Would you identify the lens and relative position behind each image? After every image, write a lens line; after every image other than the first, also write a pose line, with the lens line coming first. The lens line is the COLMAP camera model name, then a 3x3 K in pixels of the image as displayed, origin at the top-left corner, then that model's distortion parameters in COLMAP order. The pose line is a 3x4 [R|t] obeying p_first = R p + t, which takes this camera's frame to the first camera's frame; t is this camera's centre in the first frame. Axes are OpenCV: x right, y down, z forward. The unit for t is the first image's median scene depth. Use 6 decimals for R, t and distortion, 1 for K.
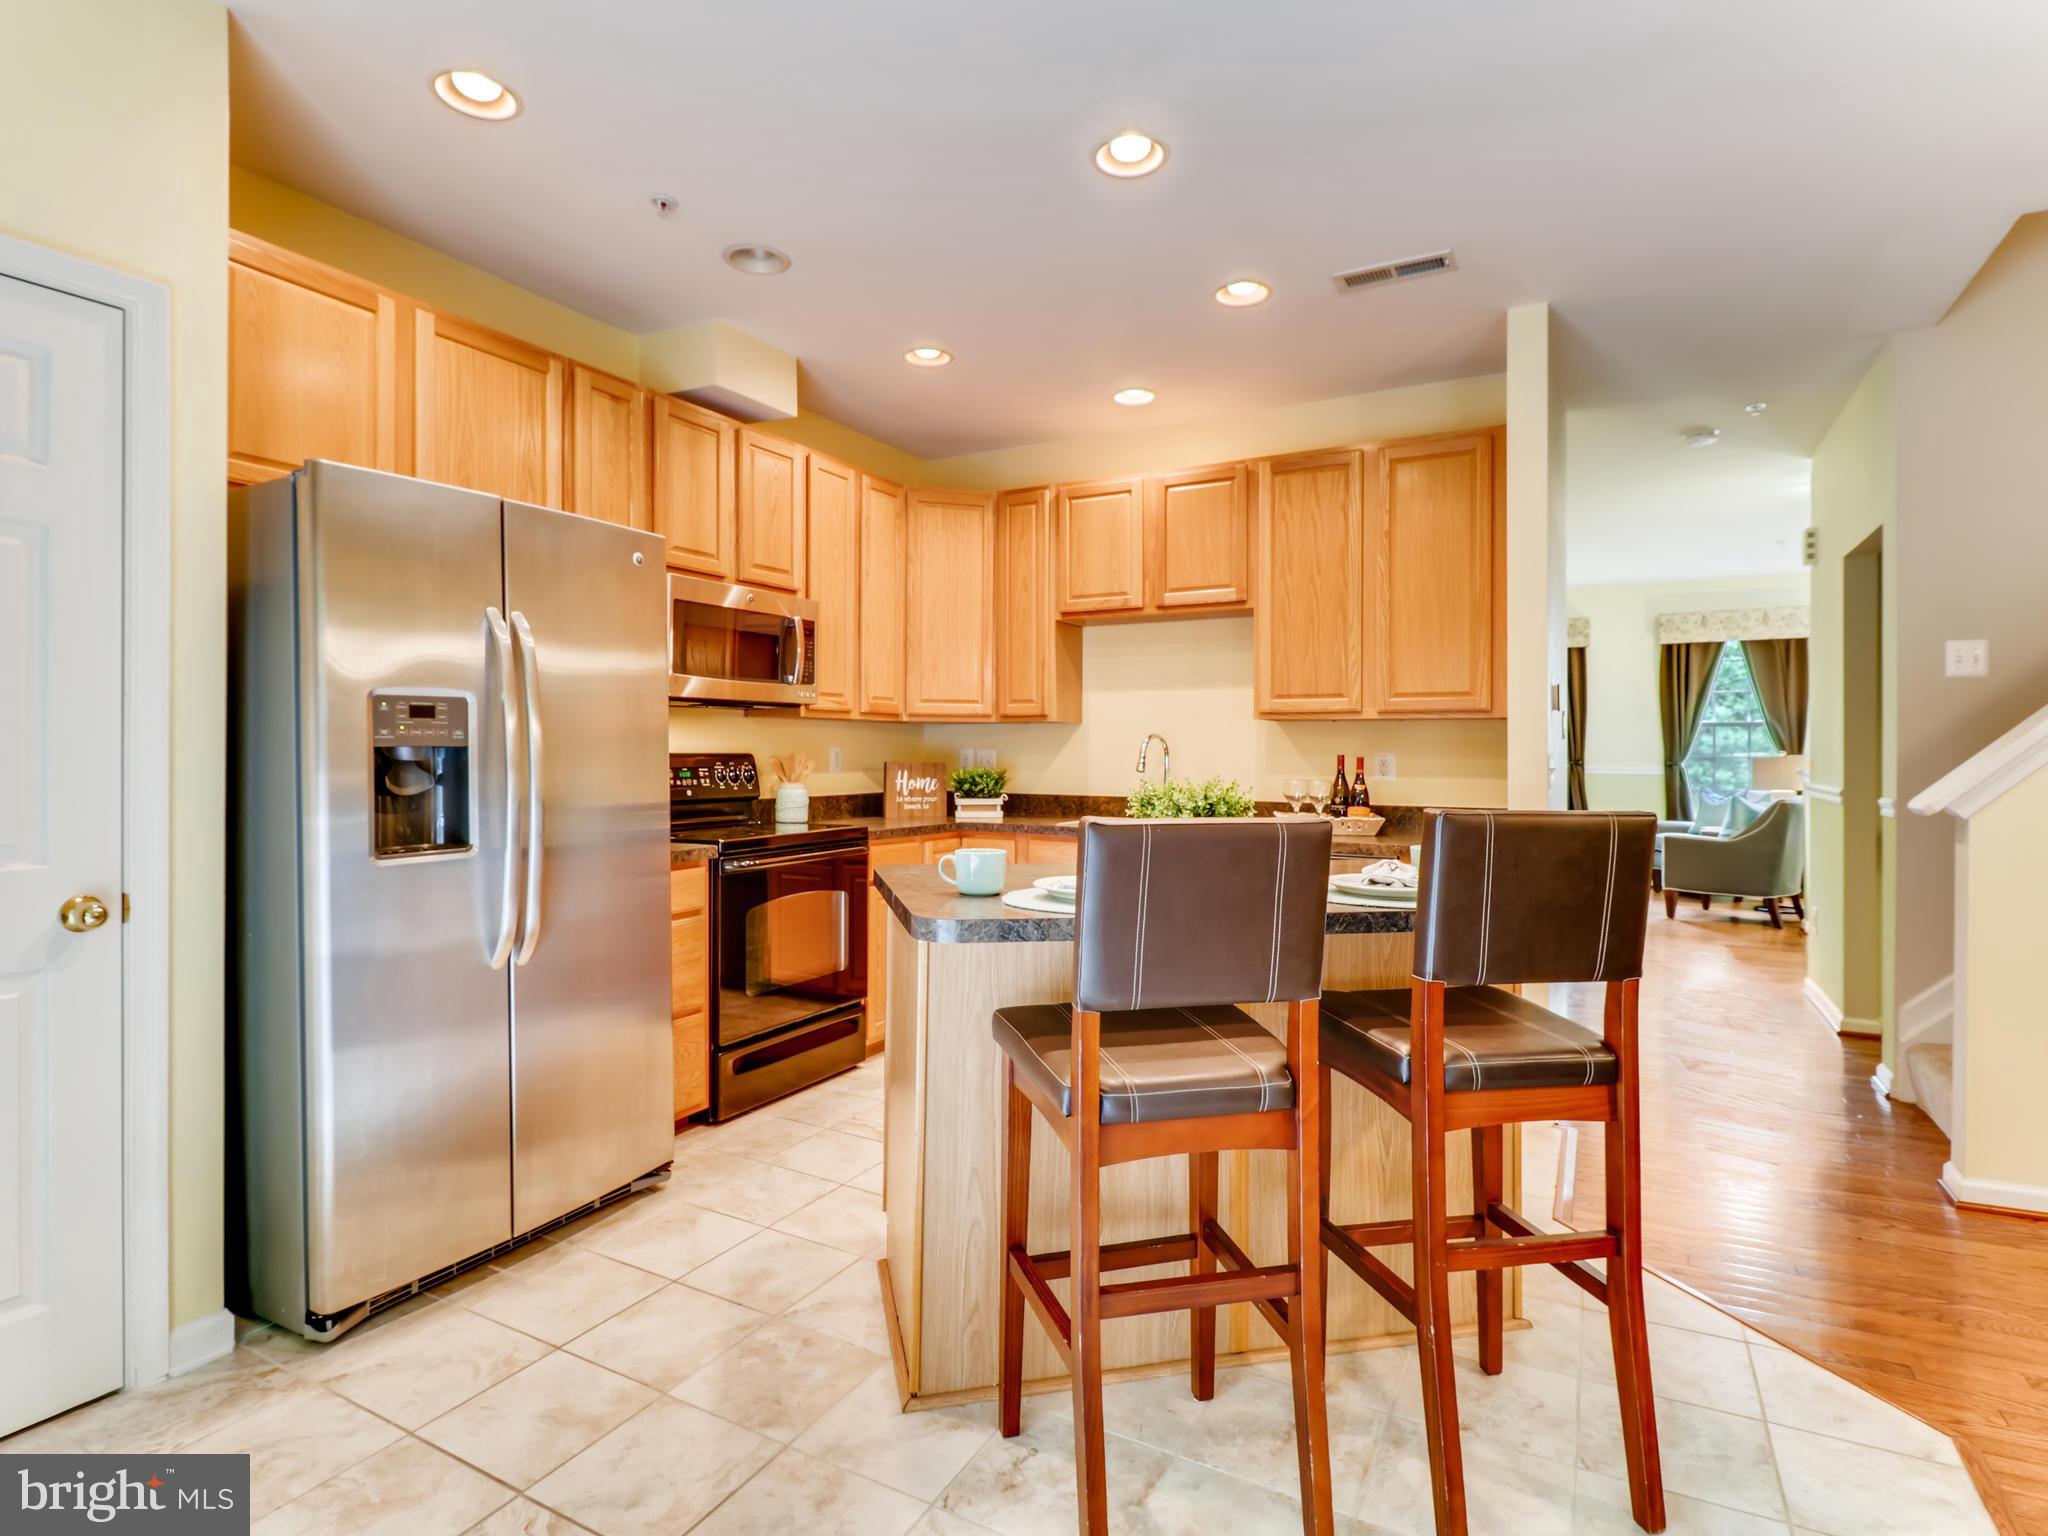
lens RADIAL K [[1052.1, 0, 1028.7], [0, 1052.1, 755.1], [0, 0, 1]] dist [0.024303, -0.018810]
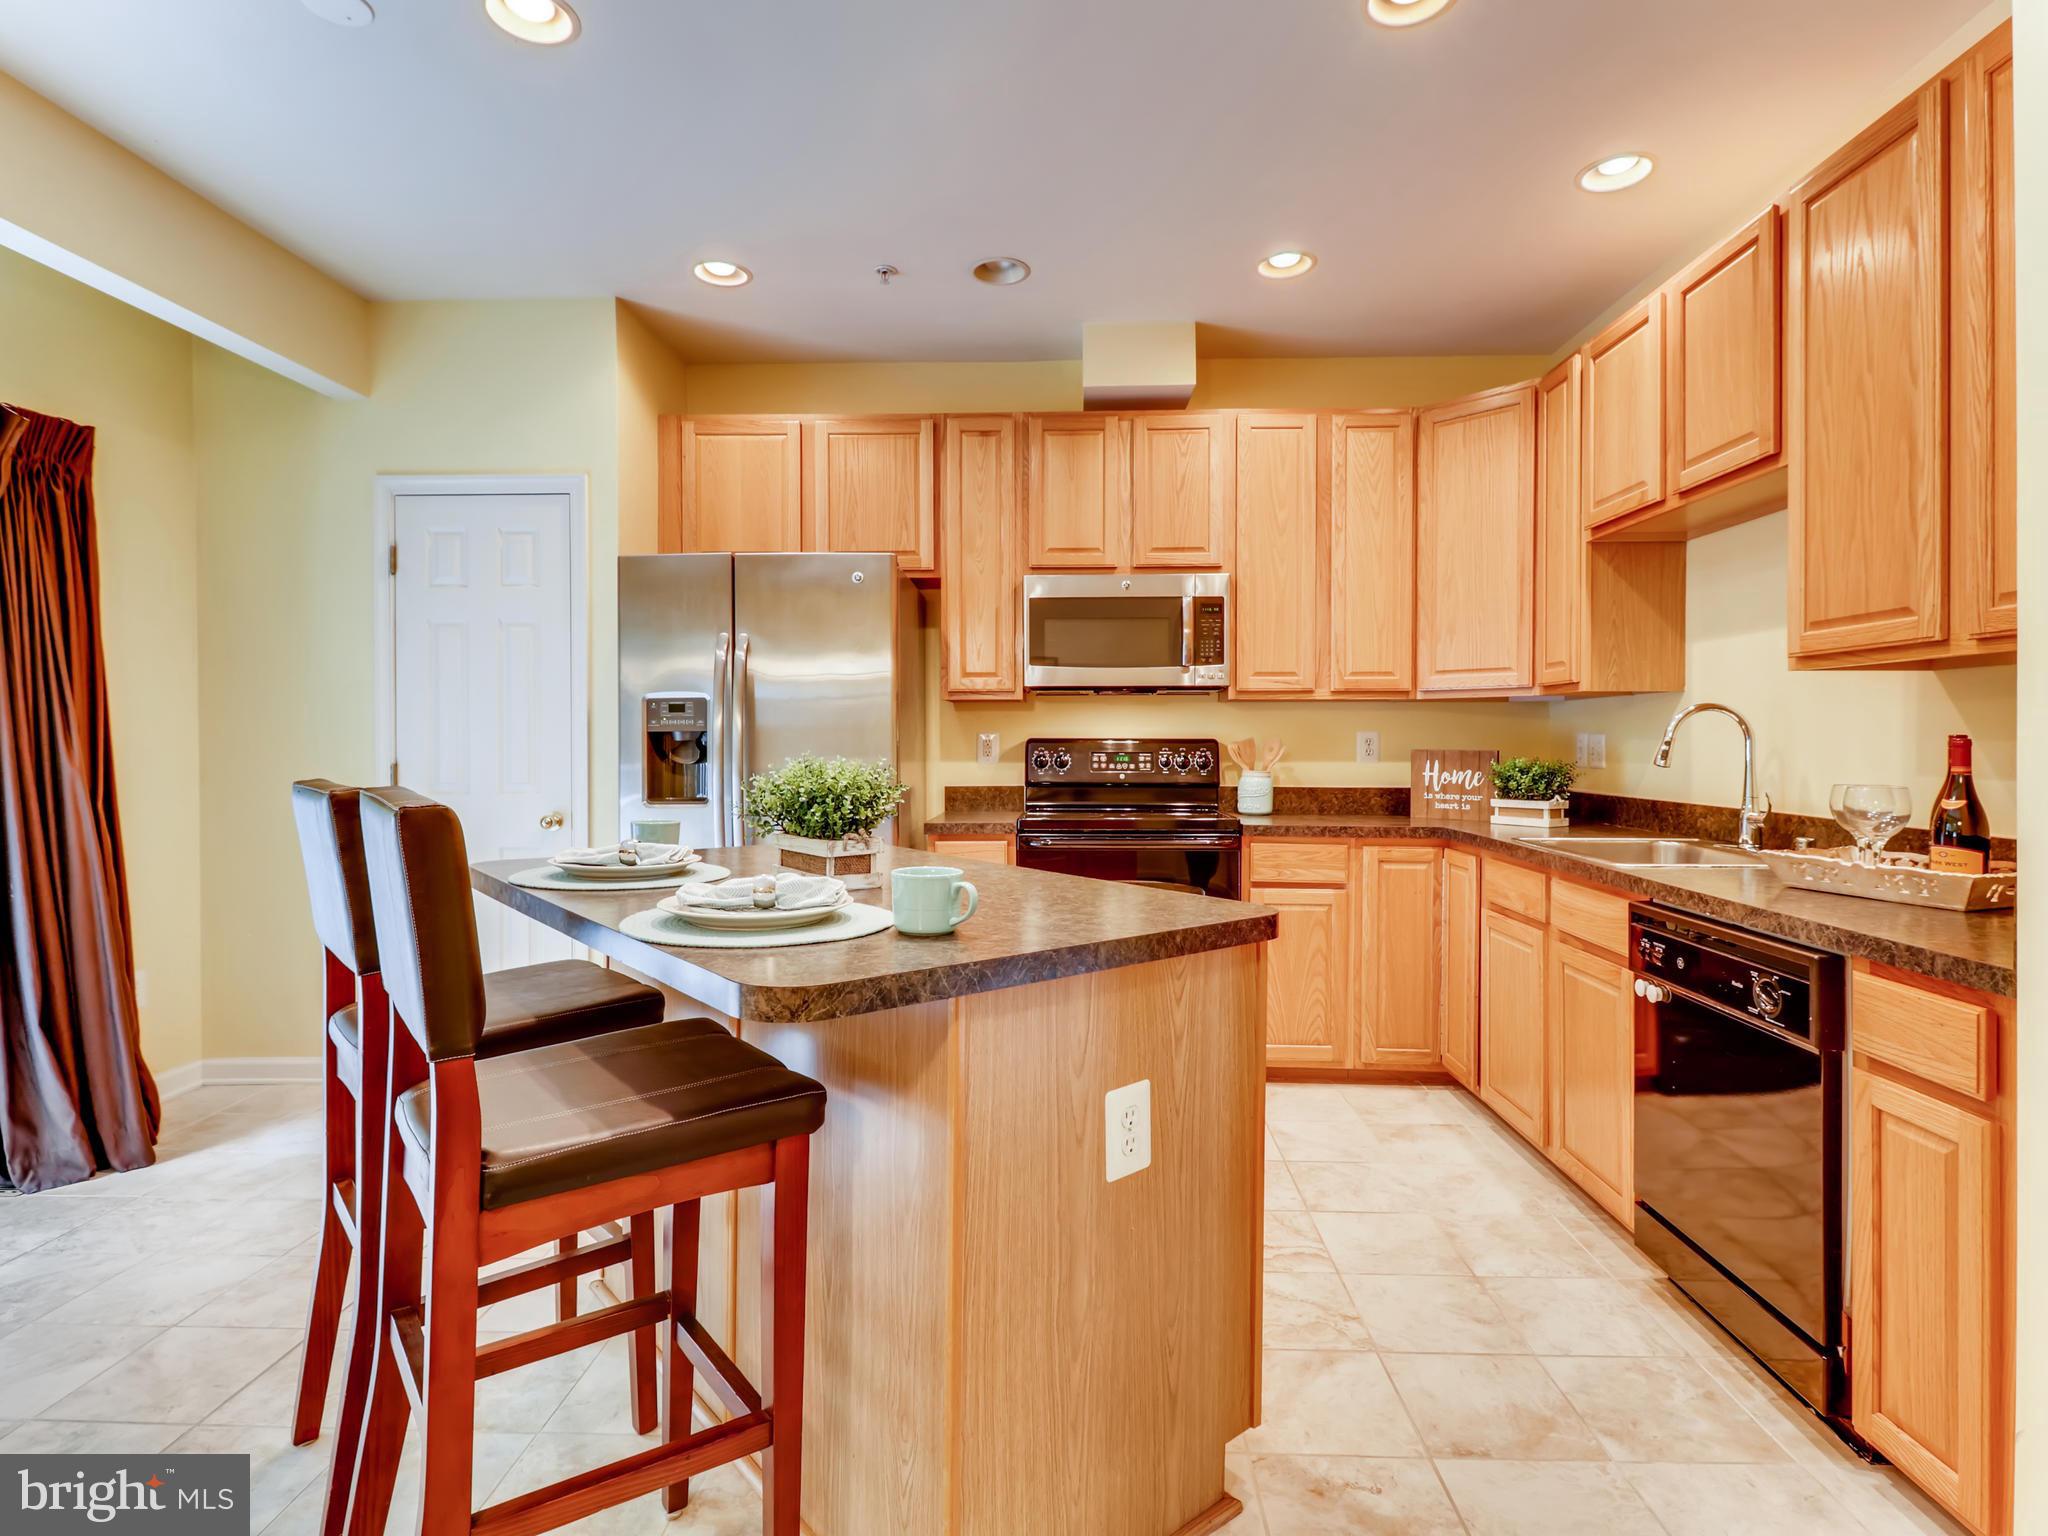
lens RADIAL K [[1052.1, 0, 1028.7], [0, 1052.1, 755.1], [0, 0, 1]] dist [0.024303, -0.018810]
pose [[0.447521, 0.007882, -0.894239, 0.526211], [-0.004251, 0.999969, 0.006687, 0.007172], [0.894263, 0.000809, 0.447540, 0.409092]]
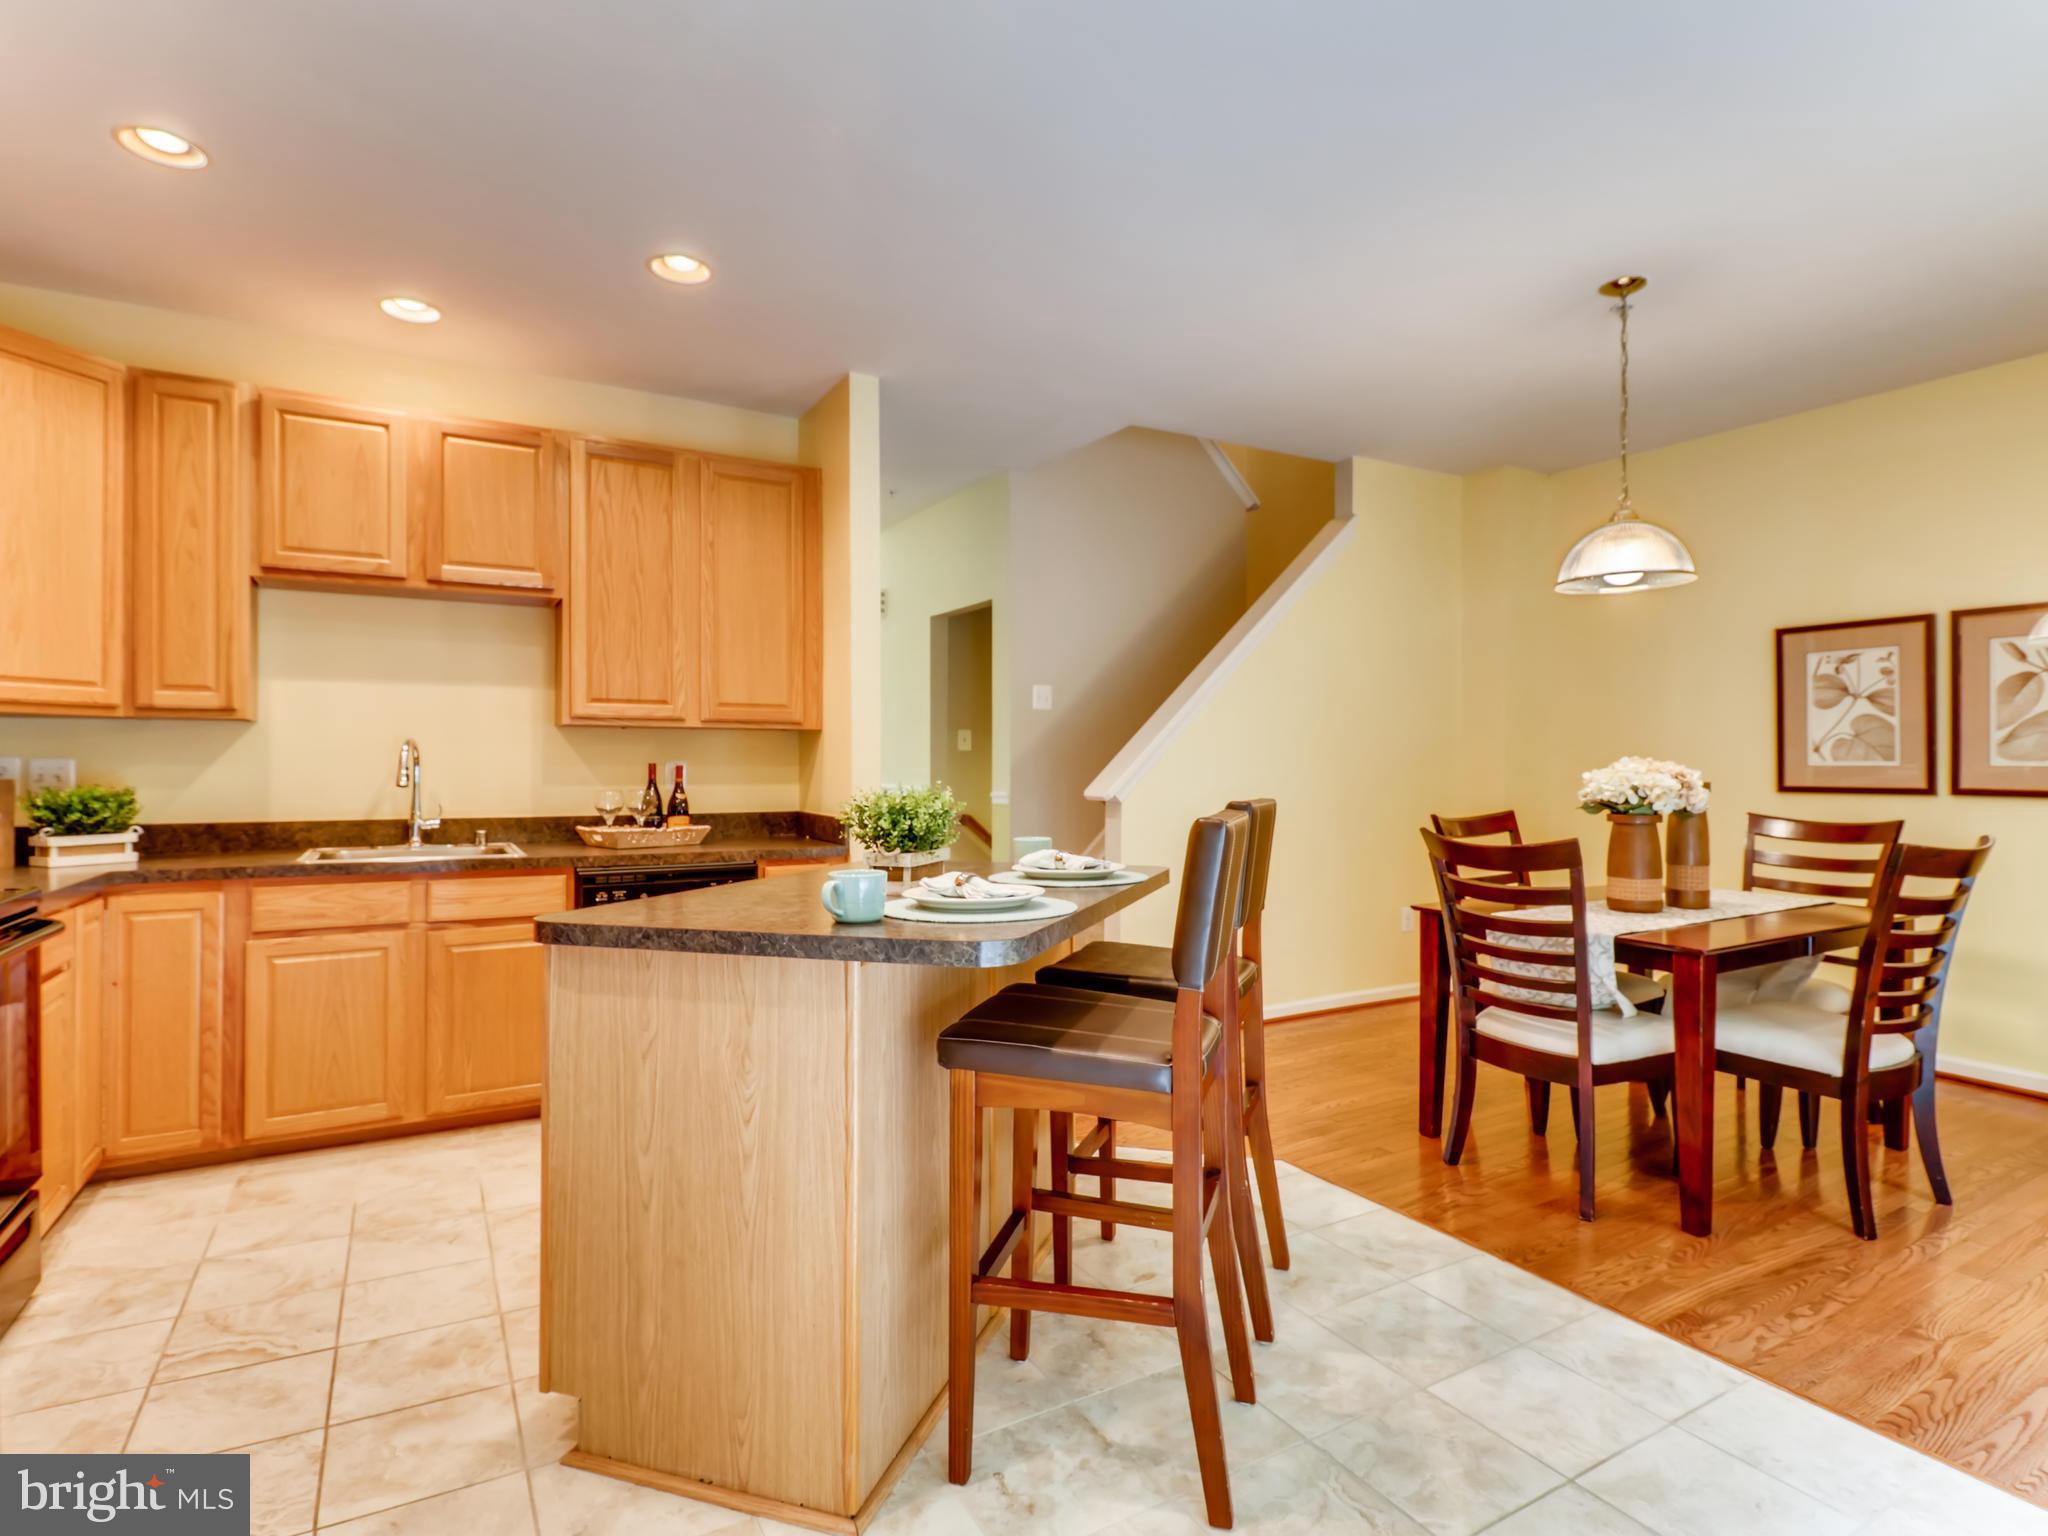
lens RADIAL K [[1052.1, 0, 1028.7], [0, 1052.1, 755.1], [0, 0, 1]] dist [0.024303, -0.018810]
pose [[0.518692, 0.002403, 0.854958, -0.345123], [0.005371, 0.999967, -0.006069, -0.000284], [-0.854944, 0.007740, 0.518662, 0.201790]]
